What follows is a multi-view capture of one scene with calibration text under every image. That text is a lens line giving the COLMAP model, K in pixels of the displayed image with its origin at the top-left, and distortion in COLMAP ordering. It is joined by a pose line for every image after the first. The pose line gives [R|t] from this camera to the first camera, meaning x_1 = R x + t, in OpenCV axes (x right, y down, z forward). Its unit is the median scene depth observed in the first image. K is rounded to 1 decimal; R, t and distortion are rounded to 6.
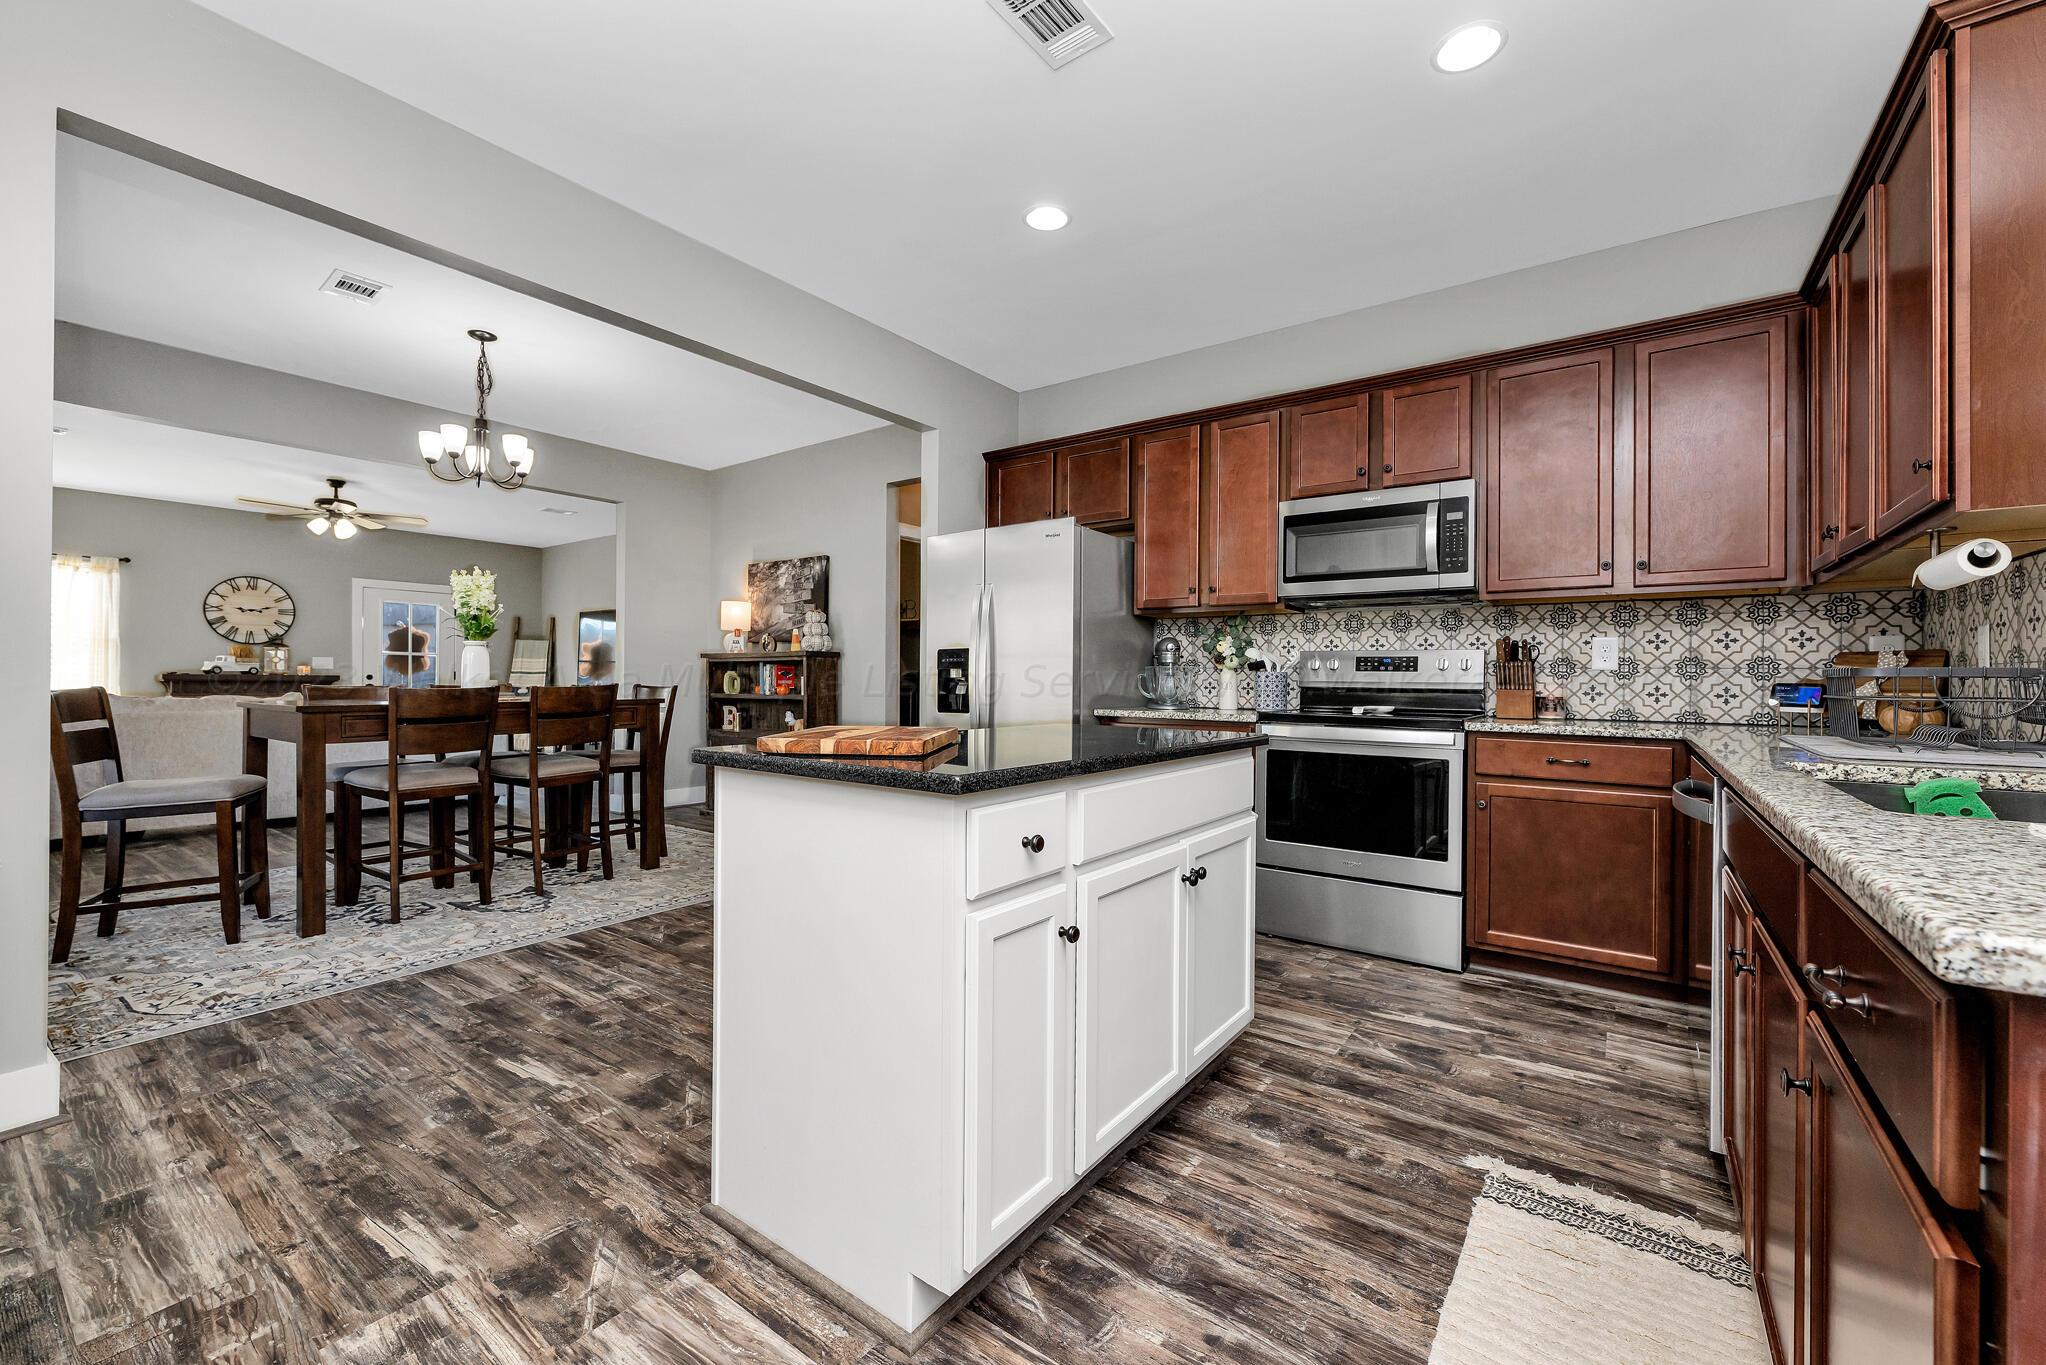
lens RADIAL K [[821.9, 0, 1030.6], [0, 821.9, 677.6], [0, 0, 1]] dist [0.002224, 0.000174]
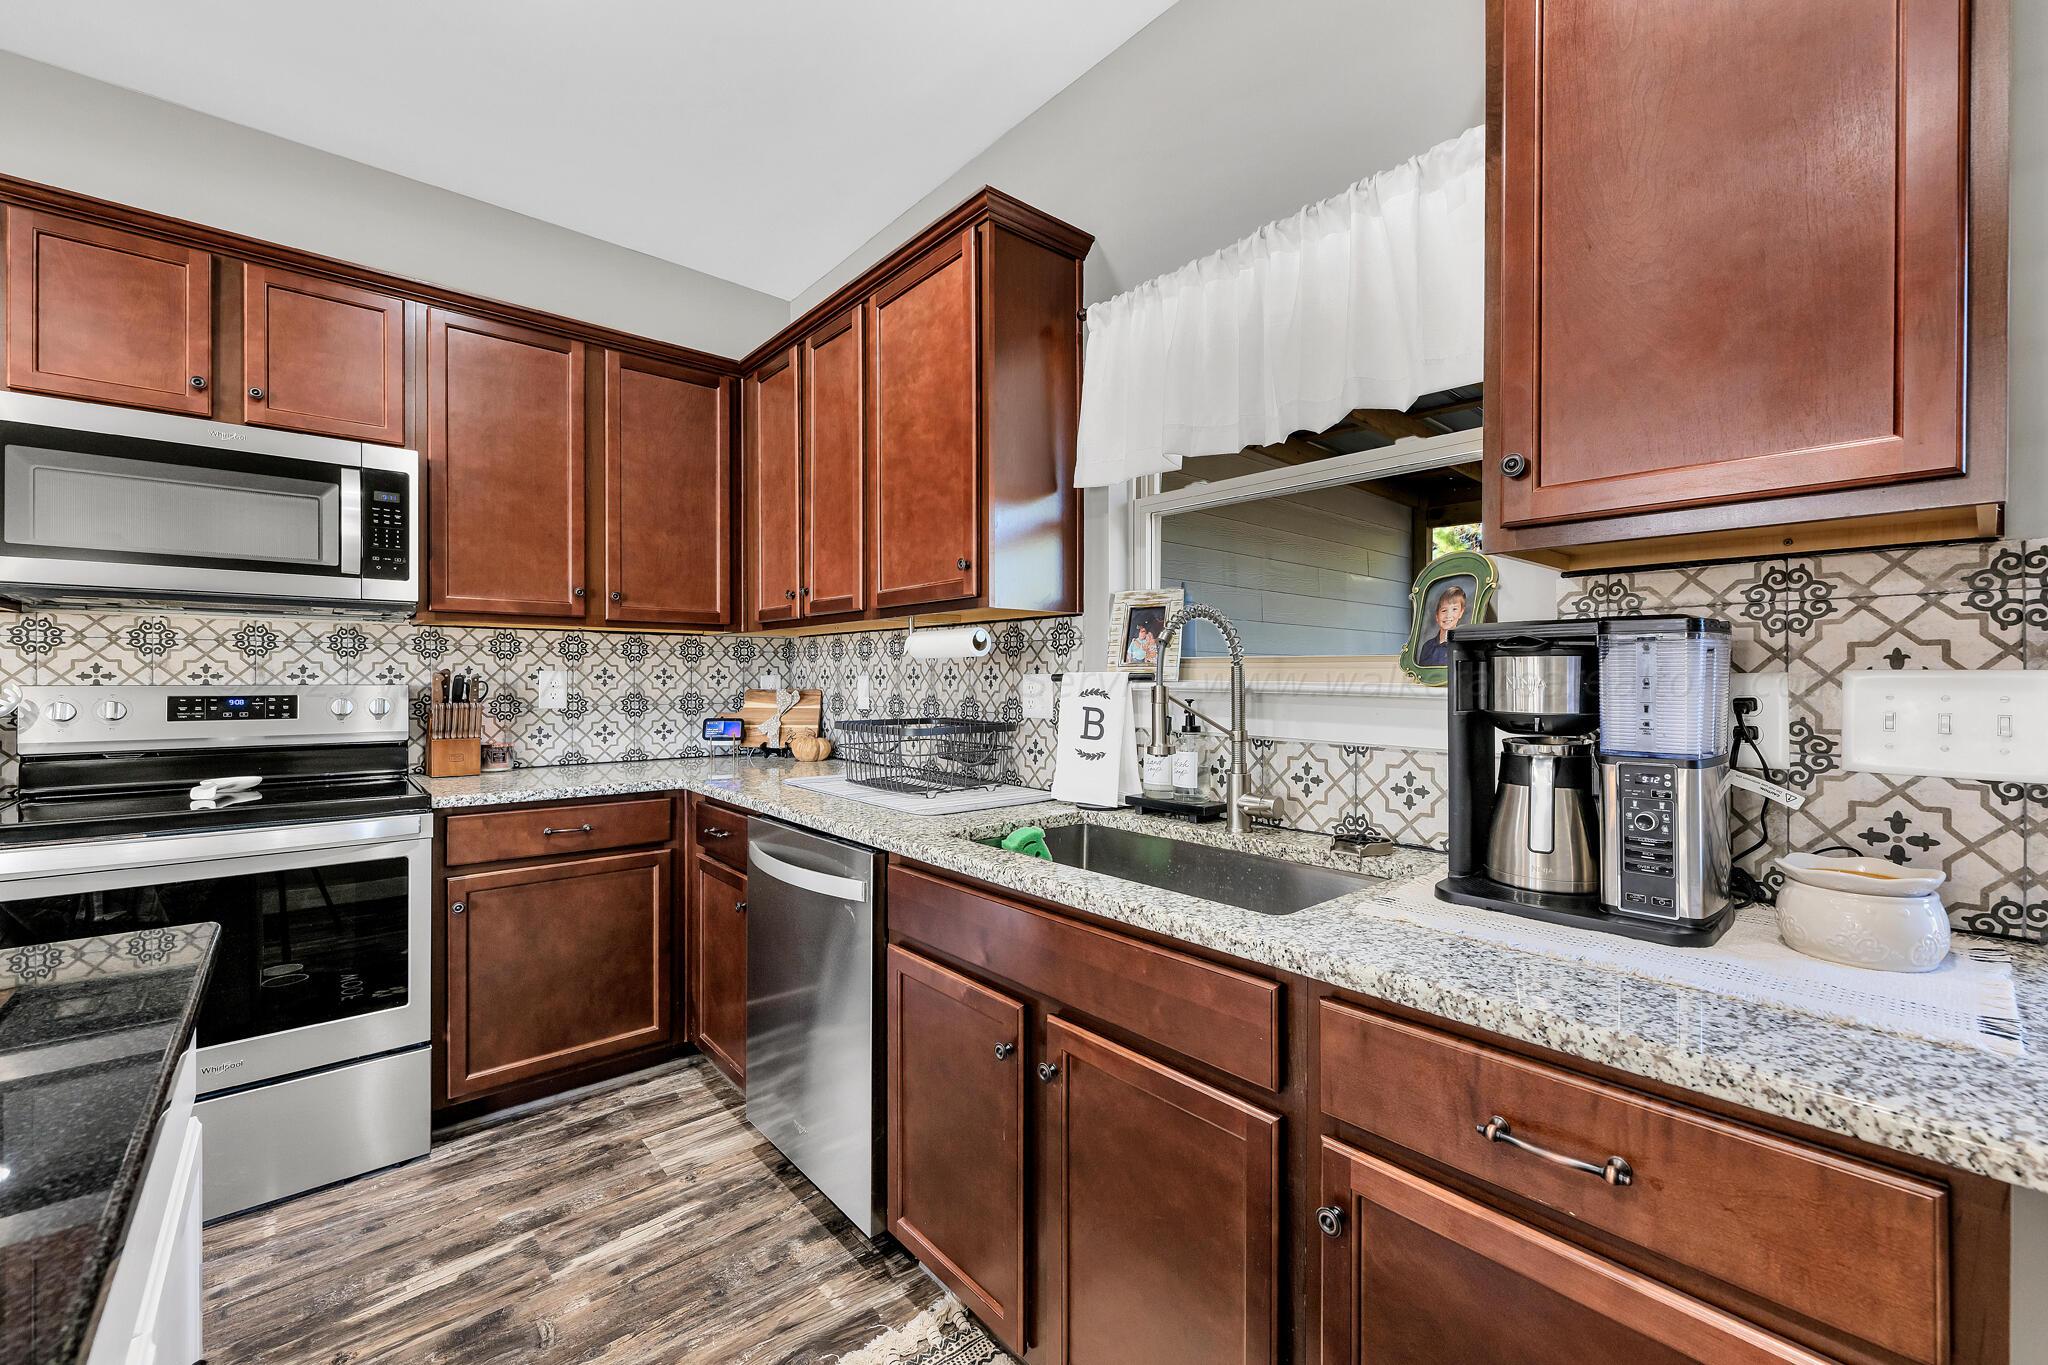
lens RADIAL K [[826.7, 0, 1023.9], [0, 826.7, 679.0], [0, 0, 1]] dist [-0.000246, -0.000164]
pose [[0.228596, -0.011310, 0.973456, -0.036748], [-0.000275, 0.999932, 0.011682, -0.046827], [-0.973521, -0.002938, 0.228577, 0.289871]]
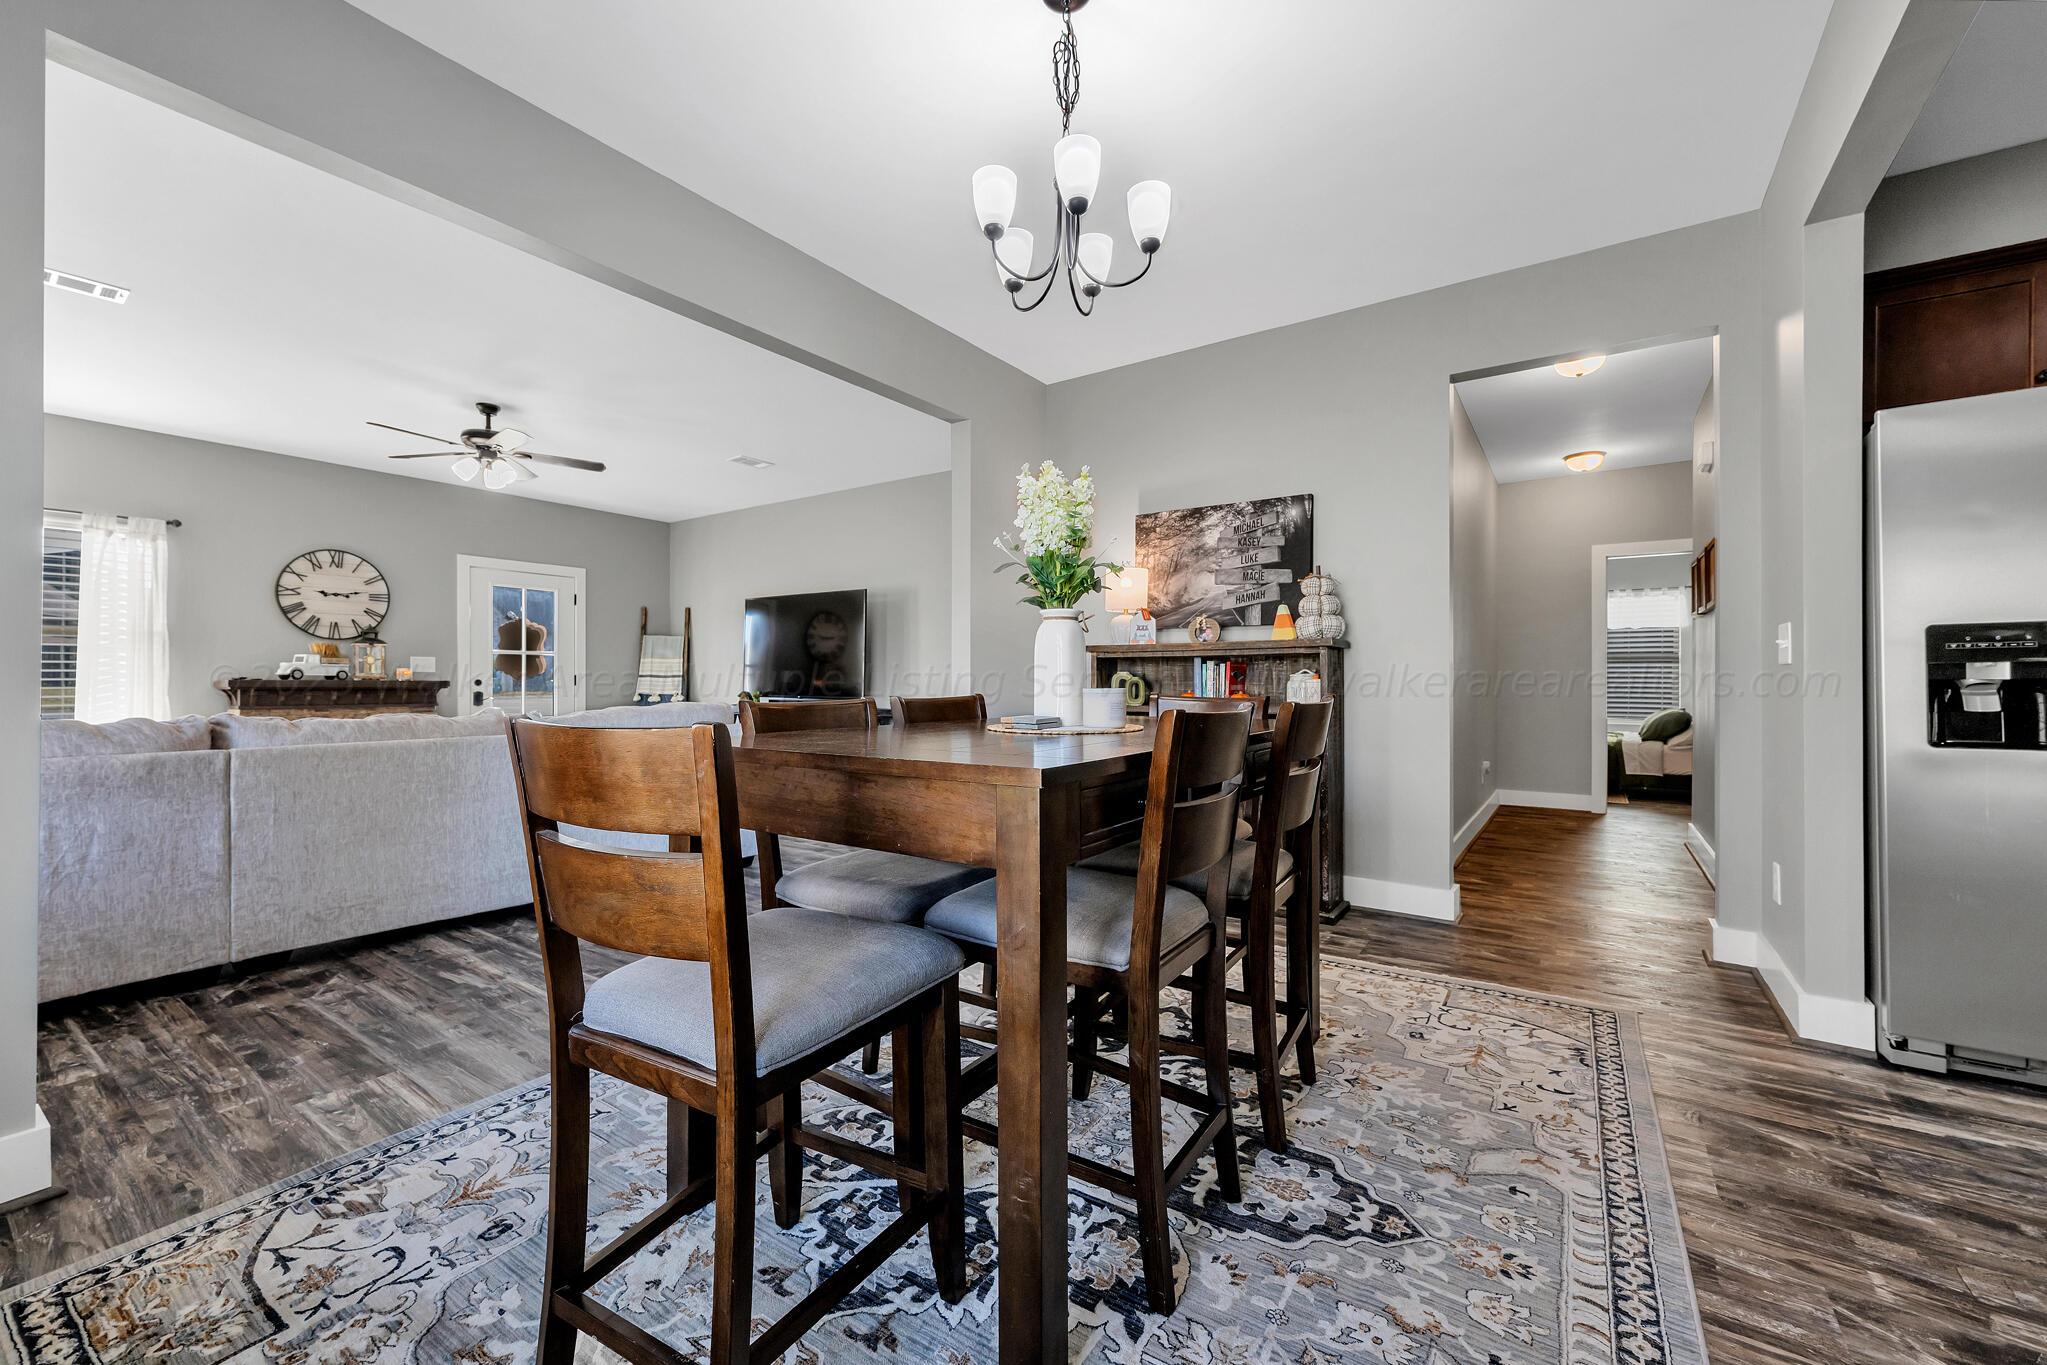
lens RADIAL K [[813.5, 0, 1023.5], [0, 813.5, 682.5], [0, 0, 1]] dist [0.000302, 0.000045]
pose [[0.999758, -0.004506, 0.021519, -0.829849], [0.004431, 0.999984, 0.003560, -0.003375], [-0.021535, -0.003464, 0.999762, 0.603082]]
